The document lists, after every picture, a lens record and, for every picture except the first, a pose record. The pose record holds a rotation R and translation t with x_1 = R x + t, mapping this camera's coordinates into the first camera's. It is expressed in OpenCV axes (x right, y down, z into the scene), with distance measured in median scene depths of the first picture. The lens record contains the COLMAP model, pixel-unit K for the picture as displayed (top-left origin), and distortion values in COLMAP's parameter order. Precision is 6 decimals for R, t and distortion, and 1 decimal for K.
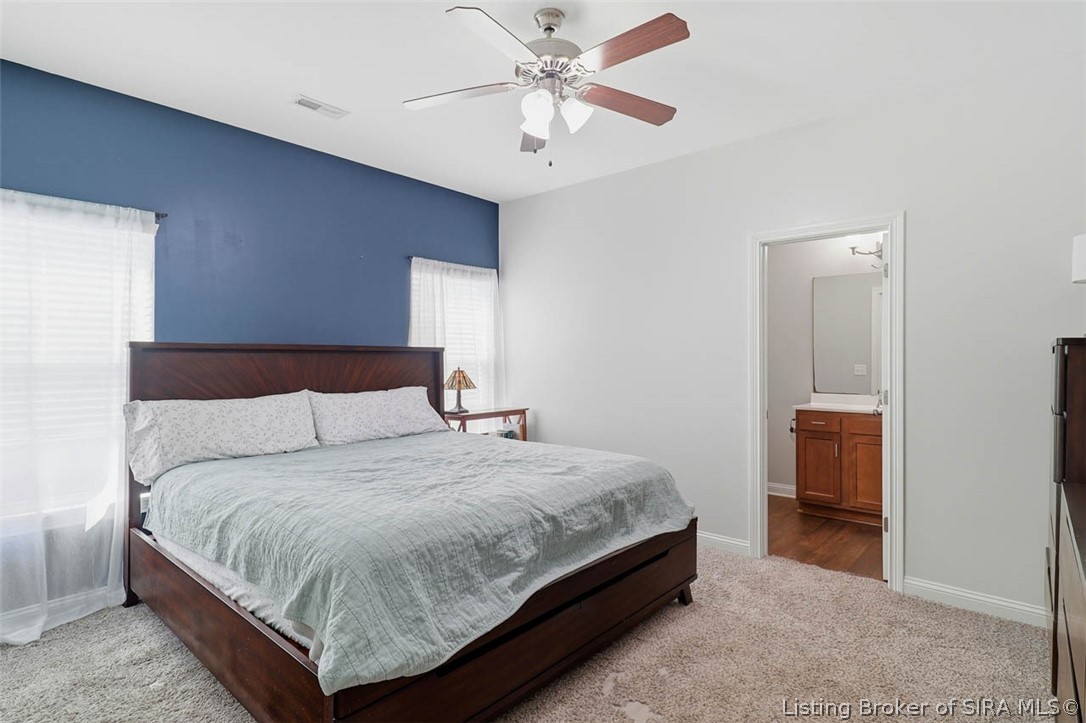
lens RADIAL K [[547.7, 0, 543.0], [0, 547.7, 361.5], [0, 0, 1]] dist [-0.000886, -0.000171]
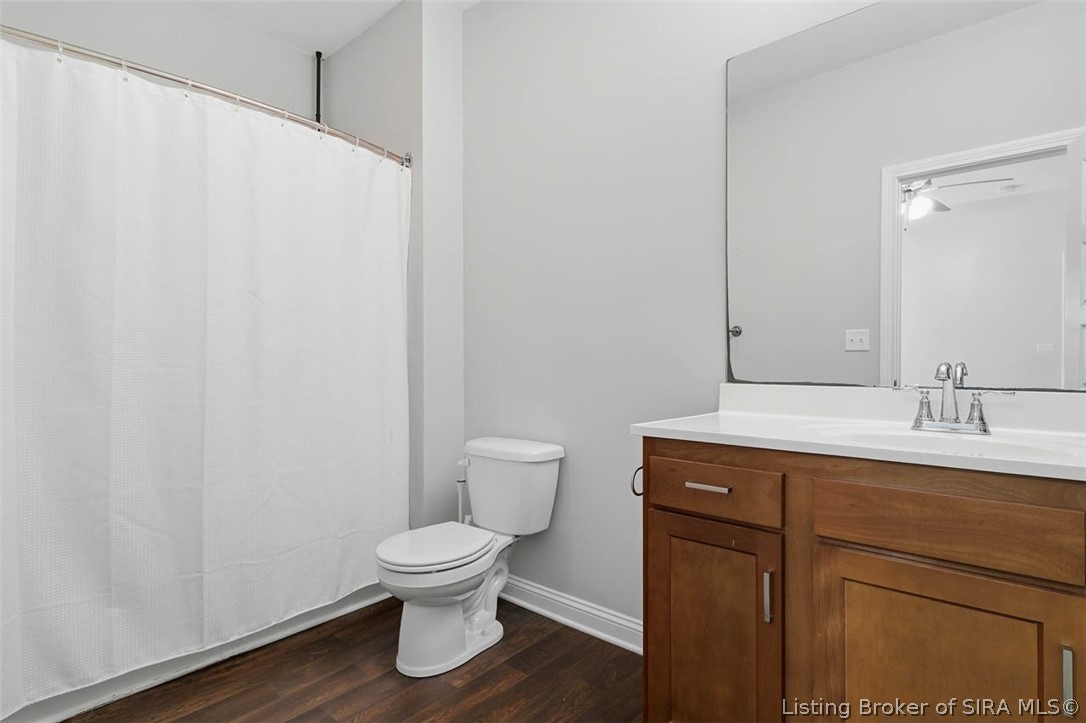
lens RADIAL K [[547.7, 0, 543.0], [0, 547.7, 361.5], [0, 0, 1]] dist [-0.000886, -0.000171]
pose [[0.999981, -0.000140, 0.006086, 0.414976], [0.000125, 0.999997, 0.002451, 0.047284], [-0.006086, -0.002450, 0.999978, 0.717393]]
